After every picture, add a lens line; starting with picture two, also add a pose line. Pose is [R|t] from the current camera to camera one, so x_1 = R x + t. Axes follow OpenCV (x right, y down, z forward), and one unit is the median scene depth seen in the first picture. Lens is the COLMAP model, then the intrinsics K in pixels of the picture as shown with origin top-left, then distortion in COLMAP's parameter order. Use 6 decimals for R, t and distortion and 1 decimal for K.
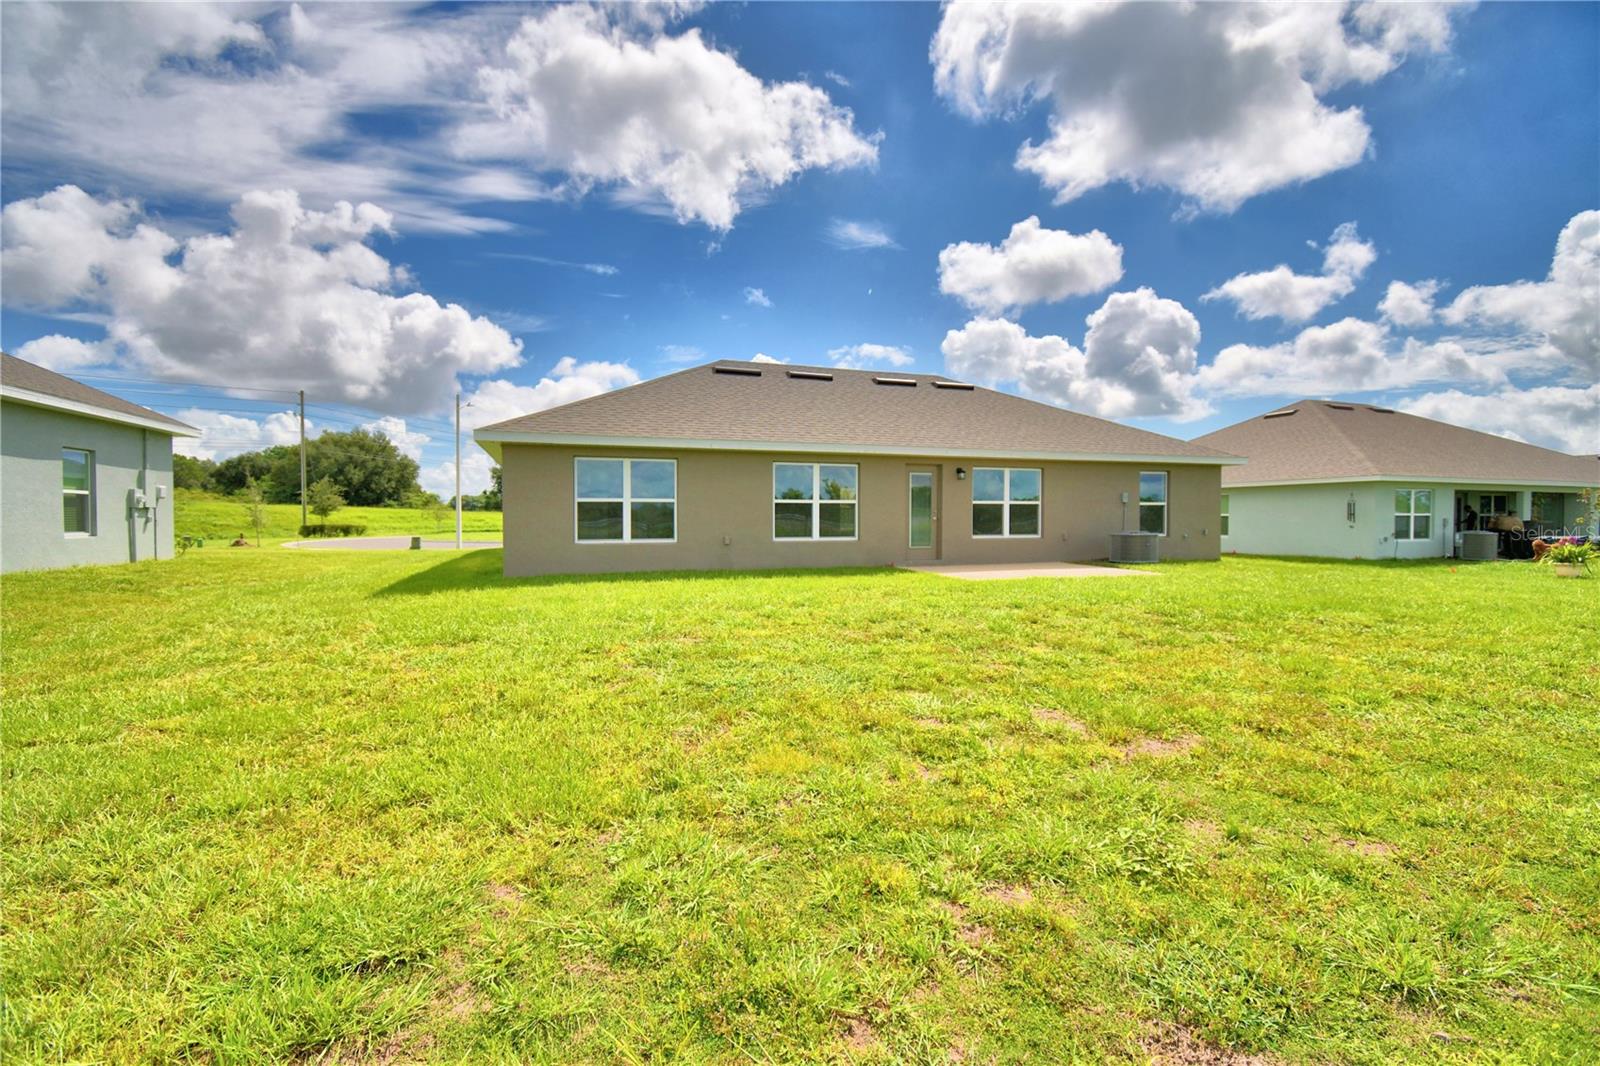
lens RADIAL K [[698.9, 0, 800.0], [0, 698.9, 533.0], [0, 0, 1]] dist [0.018716, -0.024937]
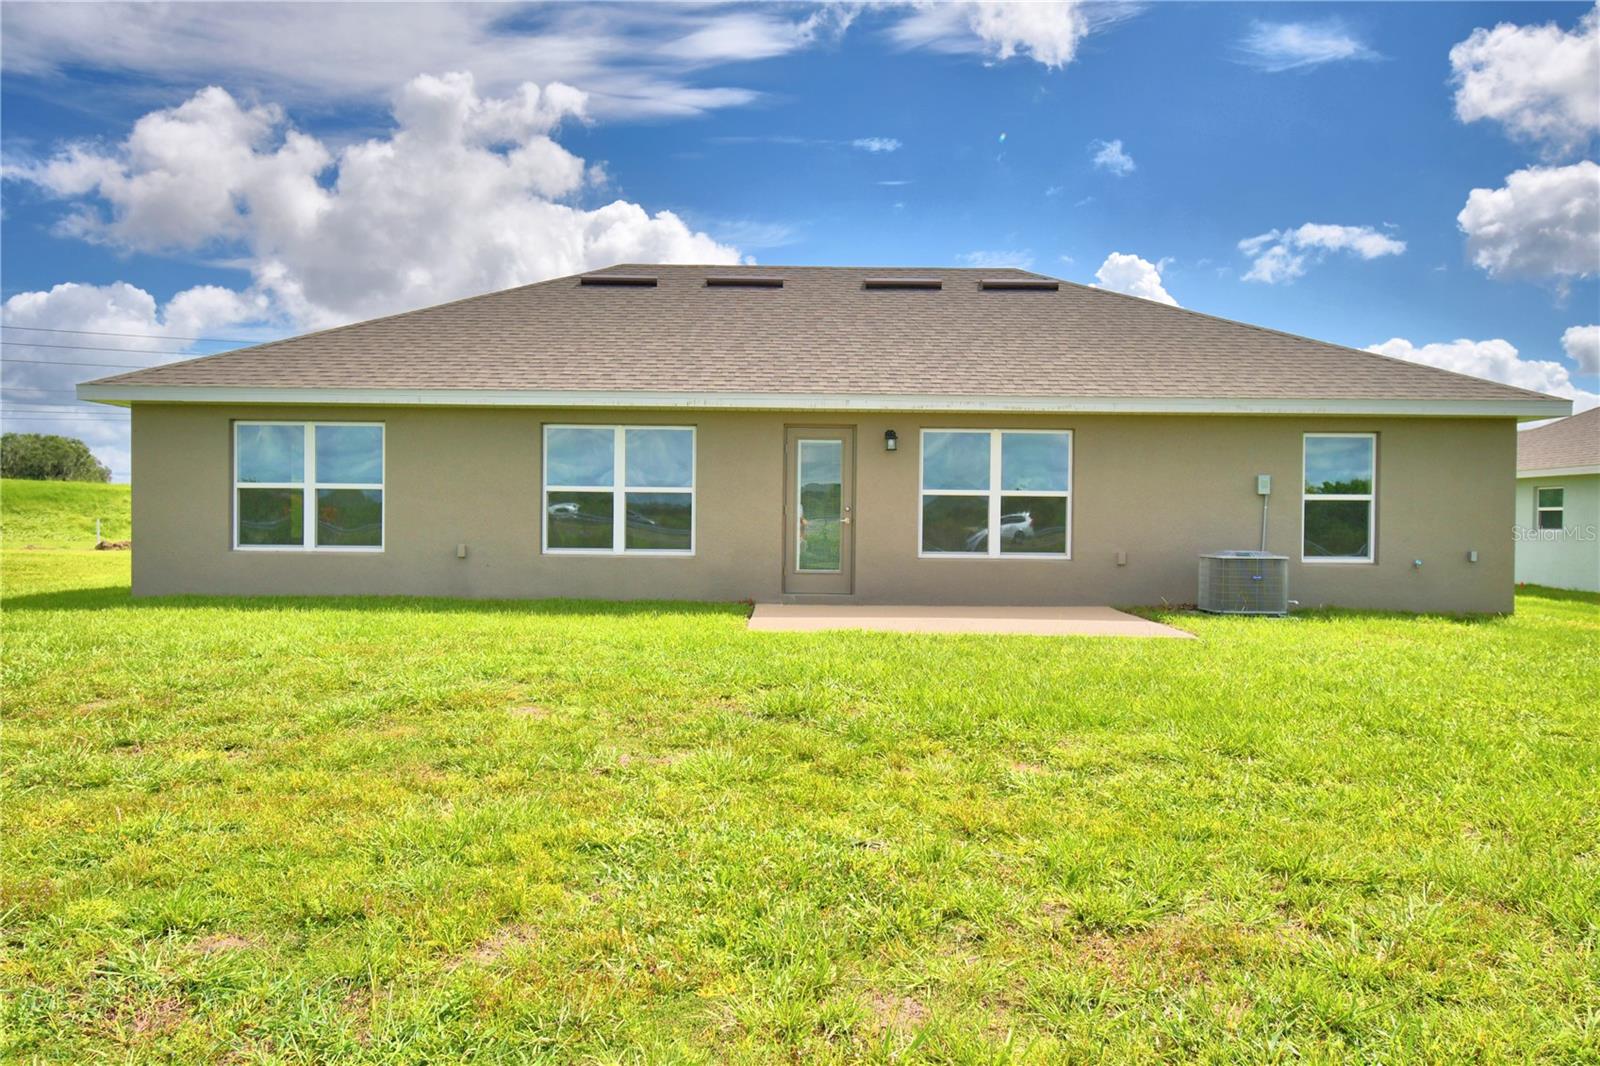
lens RADIAL K [[1105.1, 0, 800.0], [0, 1105.1, 533.0], [0, 0, 1]] dist [0.015165, -0.001432]
pose [[0.947925, 0.016284, -0.318078, 0.440305], [-0.019639, 0.999780, -0.007341, -0.003614], [0.317888, 0.013205, 0.948036, 0.145136]]
